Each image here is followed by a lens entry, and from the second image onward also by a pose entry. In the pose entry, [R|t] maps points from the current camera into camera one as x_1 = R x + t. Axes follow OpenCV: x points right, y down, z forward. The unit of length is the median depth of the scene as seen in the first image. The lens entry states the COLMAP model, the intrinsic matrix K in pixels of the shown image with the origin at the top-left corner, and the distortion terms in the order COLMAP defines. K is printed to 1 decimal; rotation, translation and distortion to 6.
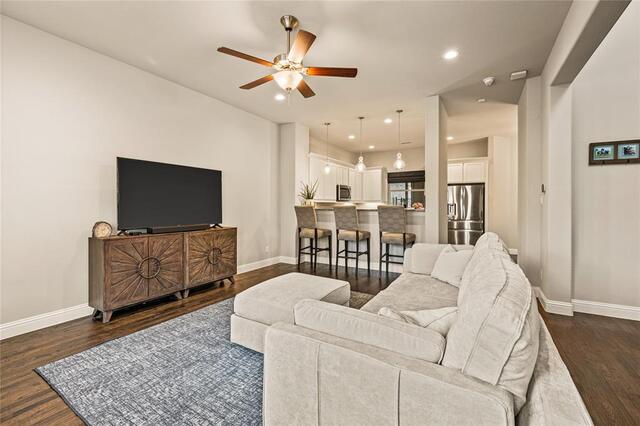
lens RADIAL K [[277.2, 0, 319.2], [0, 277.2, 205.6], [0, 0, 1]] dist [0.000467, 0.000059]
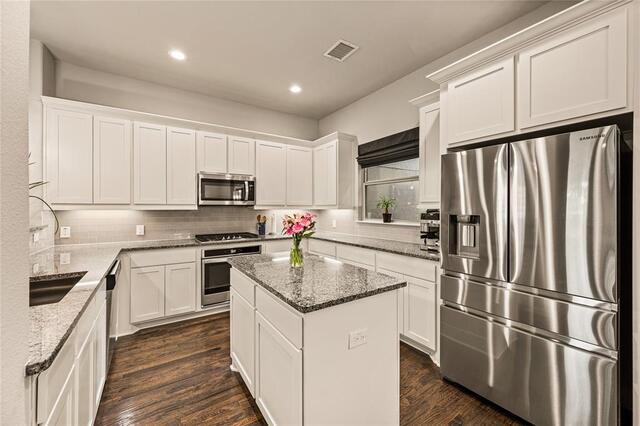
lens RADIAL K [[258.3, 0, 316.3], [0, 258.3, 206.0], [0, 0, 1]] dist [0.000520, 0.000160]
pose [[0.897946, -0.003280, -0.440094, 0.606652], [-0.001378, 0.999946, -0.010264, -0.018923], [0.440104, 0.009823, 0.897893, 0.936534]]
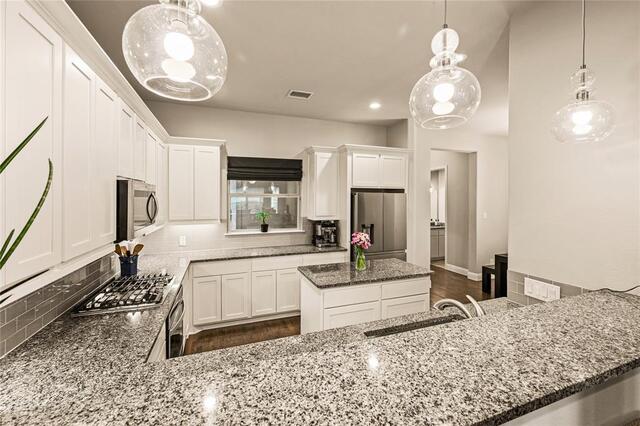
lens RADIAL K [[277.4, 0, 320.7], [0, 277.4, 198.7], [0, 0, 1]] dist [0.001257, 0.000211]
pose [[0.626575, 0.001358, 0.779360, -0.022809], [-0.001243, 0.999999, -0.000743, -0.078214], [-0.779360, -0.000503, 0.626576, 0.960517]]
